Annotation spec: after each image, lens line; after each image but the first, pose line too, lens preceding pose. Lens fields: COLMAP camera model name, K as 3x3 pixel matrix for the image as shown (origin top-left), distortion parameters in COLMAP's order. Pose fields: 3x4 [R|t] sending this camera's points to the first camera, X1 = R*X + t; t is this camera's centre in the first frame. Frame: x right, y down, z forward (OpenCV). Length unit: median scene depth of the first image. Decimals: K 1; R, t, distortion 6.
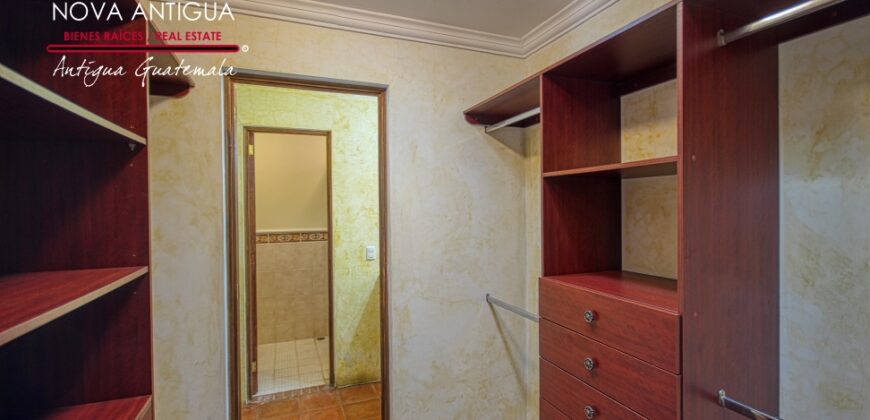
lens RADIAL K [[404.7, 0, 452.6], [0, 404.7, 210.4], [0, 0, 1]] dist [-0.000650, -0.000409]
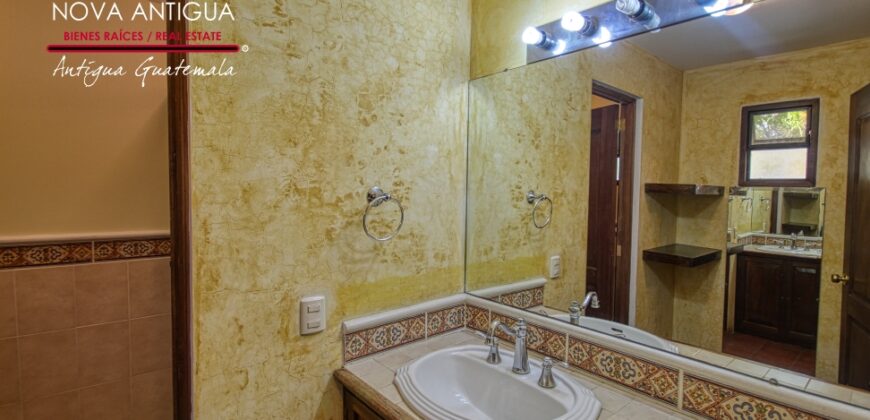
lens RADIAL K [[404.7, 0, 452.6], [0, 404.7, 210.4], [0, 0, 1]] dist [-0.000650, -0.000409]
pose [[0.948573, 0.010928, 0.316371, -0.169405], [-0.023585, 0.999066, 0.036206, -0.002217], [-0.315680, -0.041805, 0.947944, 0.533183]]
